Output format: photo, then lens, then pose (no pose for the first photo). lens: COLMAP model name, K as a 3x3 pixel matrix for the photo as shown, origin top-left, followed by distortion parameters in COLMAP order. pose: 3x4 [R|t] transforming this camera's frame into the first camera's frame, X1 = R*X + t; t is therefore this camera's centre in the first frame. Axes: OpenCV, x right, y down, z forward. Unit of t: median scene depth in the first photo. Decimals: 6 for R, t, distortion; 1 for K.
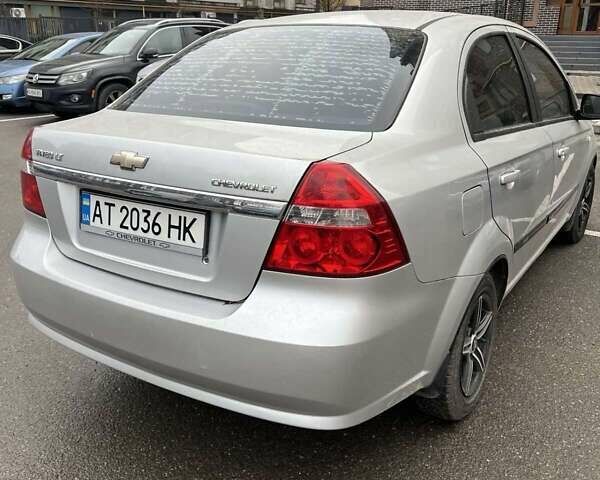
lens RADIAL K [[606.3, 0, 289.1], [0, 606.3, 241.9], [0, 0, 1]] dist [0.067889, -0.093273]
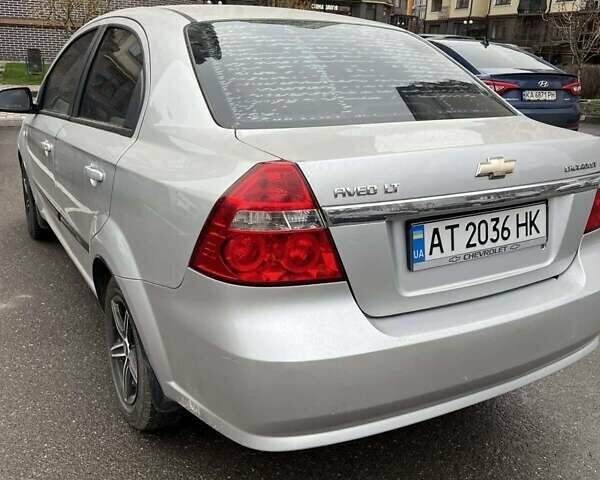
lens RADIAL K [[606.3, 0, 289.1], [0, 606.3, 241.9], [0, 0, 1]] dist [0.067889, -0.093273]
pose [[0.466616, -0.263065, 0.844433, -1.176759], [0.255290, 0.954167, 0.156182, -0.243156], [-0.846815, 0.142698, 0.512387, 0.779954]]
